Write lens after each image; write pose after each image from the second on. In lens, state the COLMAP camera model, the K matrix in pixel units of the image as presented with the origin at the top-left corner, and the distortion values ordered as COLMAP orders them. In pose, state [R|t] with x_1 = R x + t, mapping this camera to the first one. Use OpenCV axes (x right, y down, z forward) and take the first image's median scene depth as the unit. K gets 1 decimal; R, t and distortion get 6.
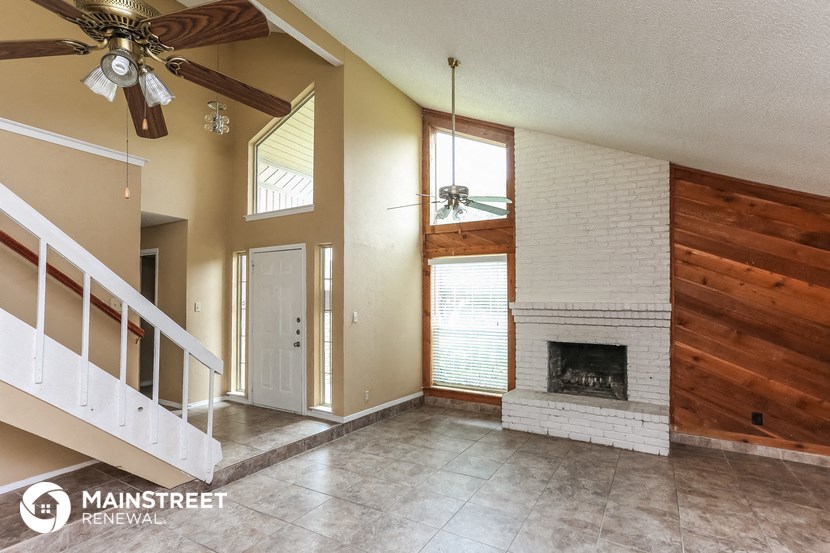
lens RADIAL K [[424.6, 0, 415.2], [0, 424.6, 281.7], [0, 0, 1]] dist [-0.056363, 0.050809]
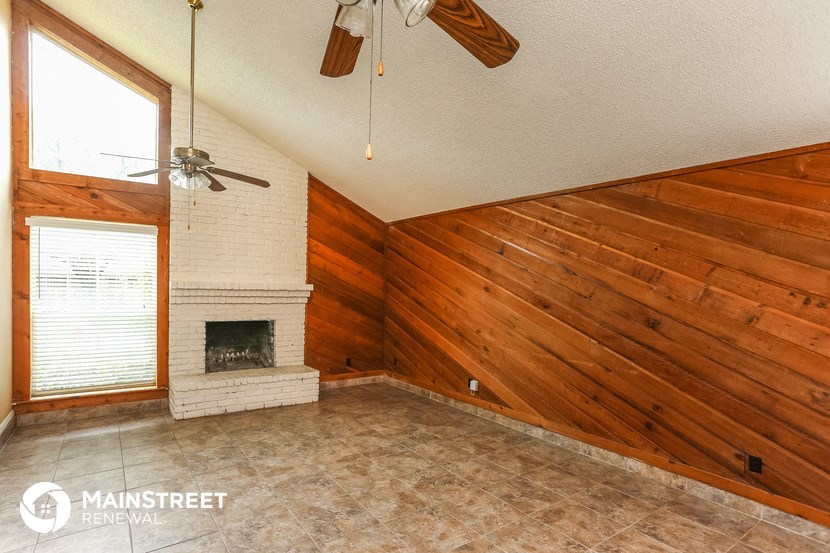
lens RADIAL K [[409.4, 0, 415.0], [0, 409.4, 276.5], [0, 0, 1]] dist [-0.001533, 0.000744]
pose [[0.417971, 0.020825, 0.908221, -0.376472], [-0.063878, 0.997936, 0.006515, -0.001859], [-0.906212, -0.060738, 0.418439, 0.175753]]
